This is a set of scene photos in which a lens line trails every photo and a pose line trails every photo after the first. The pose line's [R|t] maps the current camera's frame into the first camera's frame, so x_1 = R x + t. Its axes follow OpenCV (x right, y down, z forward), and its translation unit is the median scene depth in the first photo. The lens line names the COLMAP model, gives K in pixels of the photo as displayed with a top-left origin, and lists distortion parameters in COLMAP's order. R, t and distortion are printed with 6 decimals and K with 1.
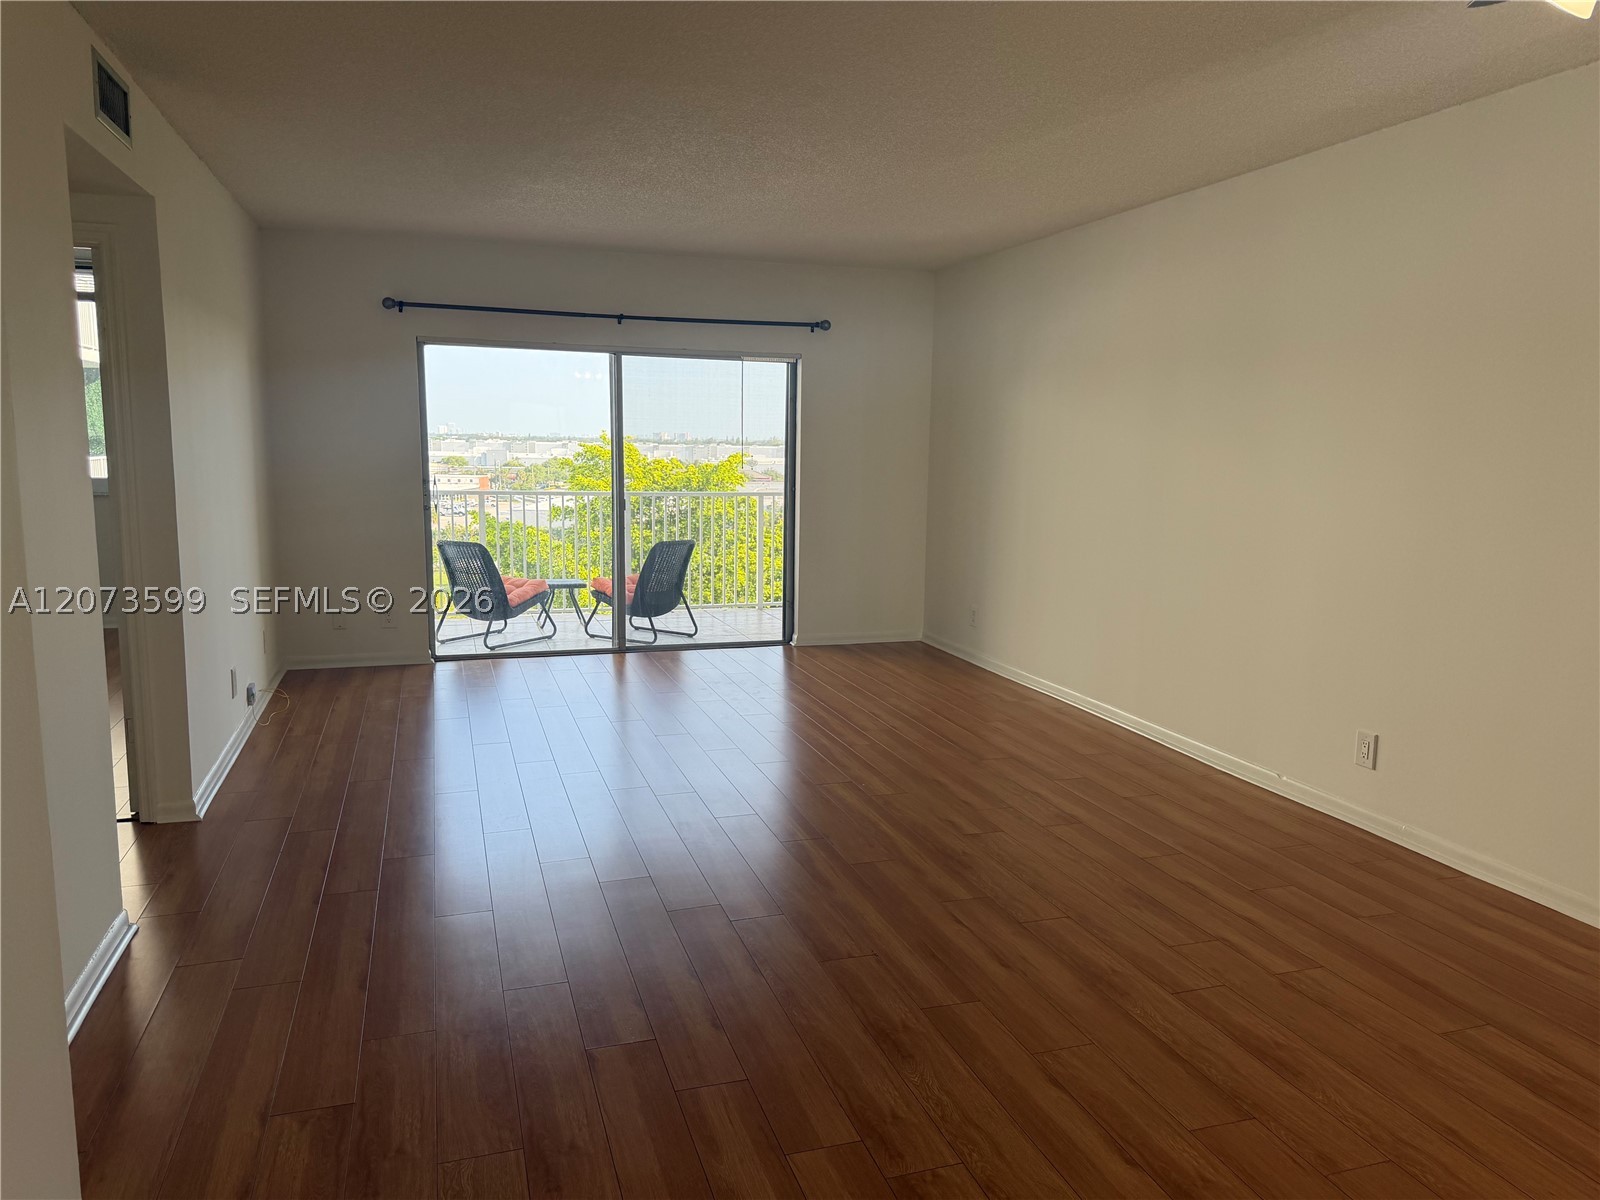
lens RADIAL K [[1124.2, 0, 797.6], [0, 1124.2, 599.3], [0, 0, 1]] dist [0.052487, -0.079908]
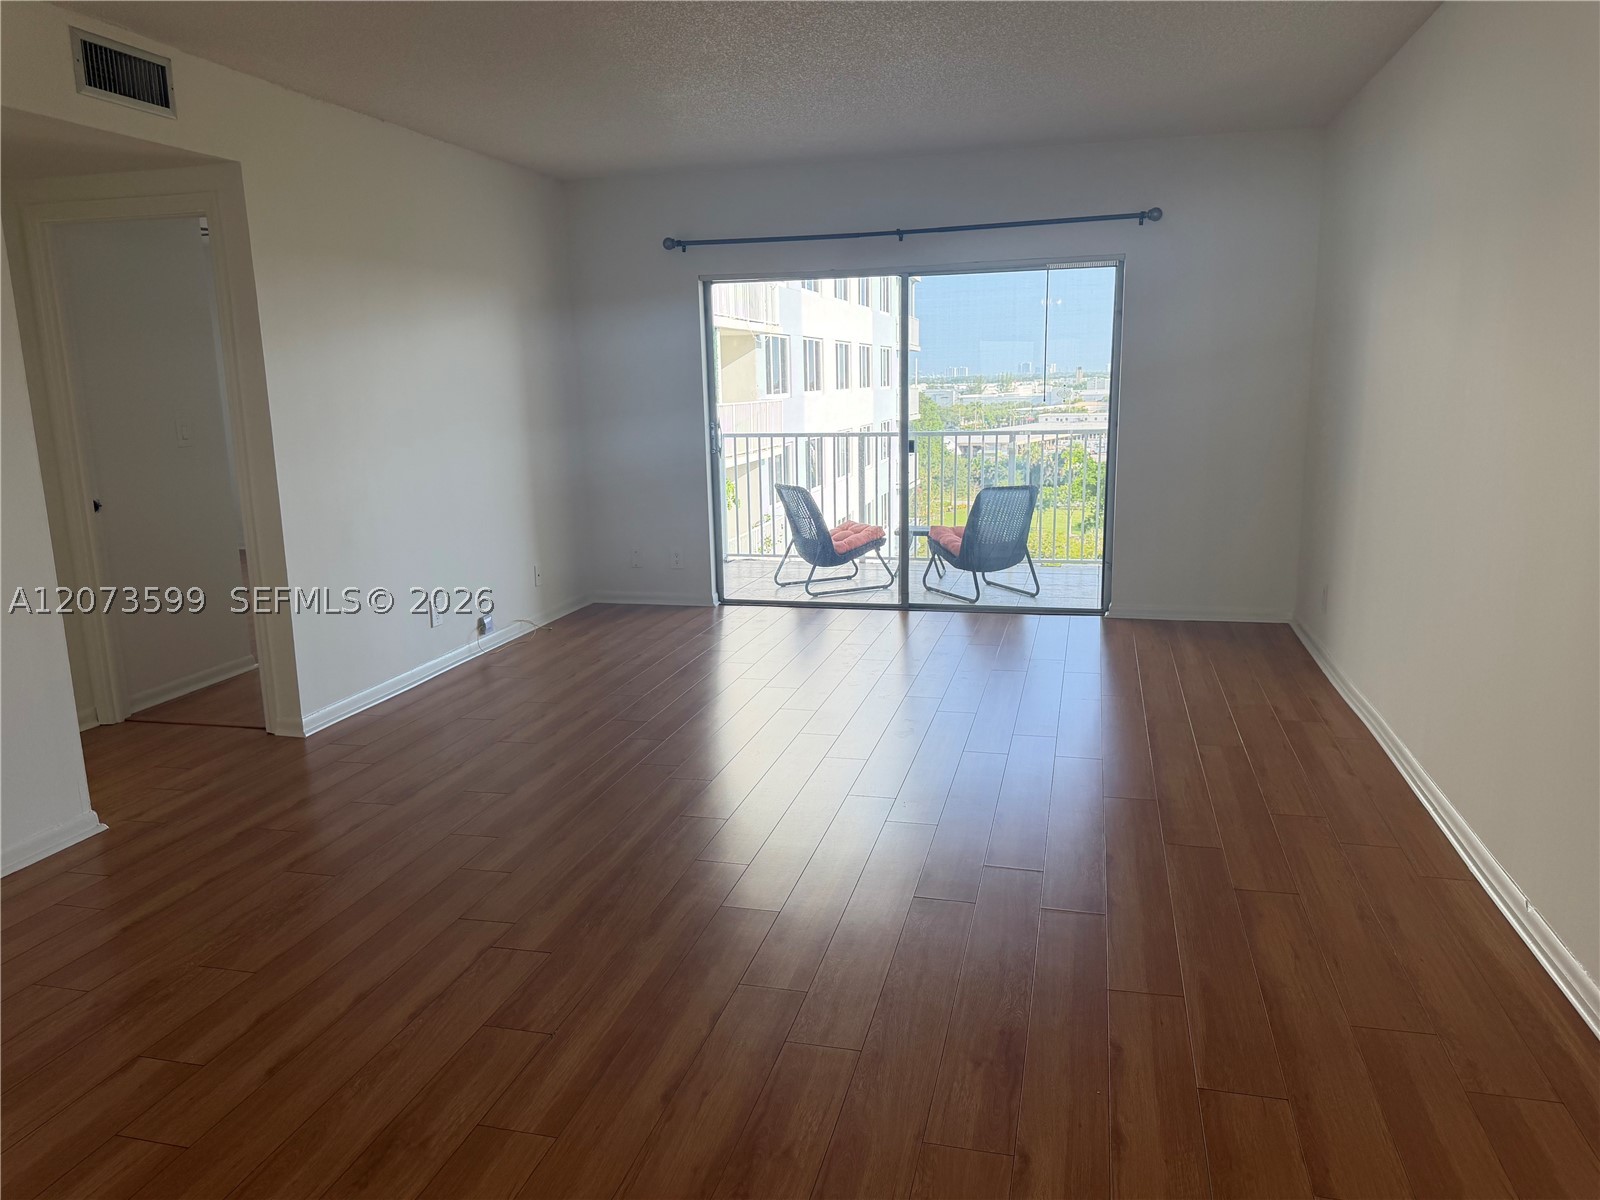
lens RADIAL K [[1126.5, 0, 798.0], [0, 1126.5, 602.0], [0, 0, 1]] dist [0.090120, -0.119706]
pose [[0.845946, 0.068485, -0.528852, 0.374387], [-0.038955, 0.997006, 0.066798, -0.024599], [0.531843, -0.035906, 0.846081, 0.269539]]
